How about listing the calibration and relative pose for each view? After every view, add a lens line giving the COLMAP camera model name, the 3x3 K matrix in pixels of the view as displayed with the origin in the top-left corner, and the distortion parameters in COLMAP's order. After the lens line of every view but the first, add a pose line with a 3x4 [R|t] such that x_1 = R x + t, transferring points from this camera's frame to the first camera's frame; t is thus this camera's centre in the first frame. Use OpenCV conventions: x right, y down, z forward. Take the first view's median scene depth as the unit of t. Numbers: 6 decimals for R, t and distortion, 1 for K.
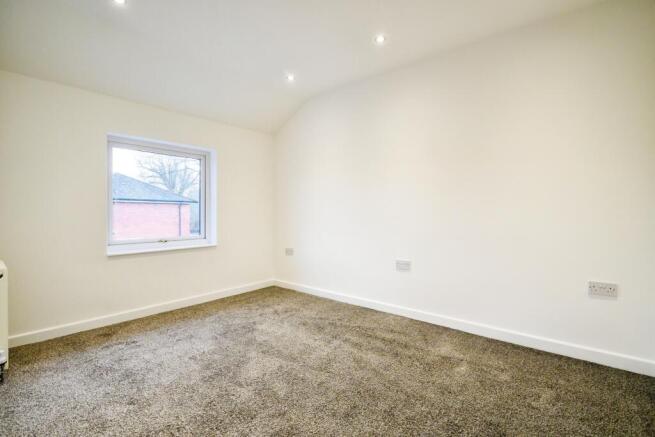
lens RADIAL K [[296.4, 0, 332.1], [0, 296.4, 219.5], [0, 0, 1]] dist [0.000544, -0.000440]
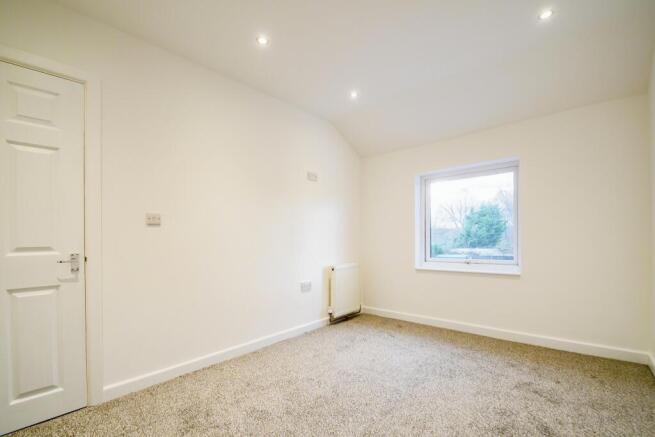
lens RADIAL K [[296.4, 0, 332.1], [0, 296.4, 219.5], [0, 0, 1]] dist [0.000544, -0.000440]
pose [[-0.045276, -0.068975, -0.996590, 0.567703], [-0.006638, 0.997612, -0.068744, -0.001683], [0.998952, 0.003503, -0.045625, 0.686860]]
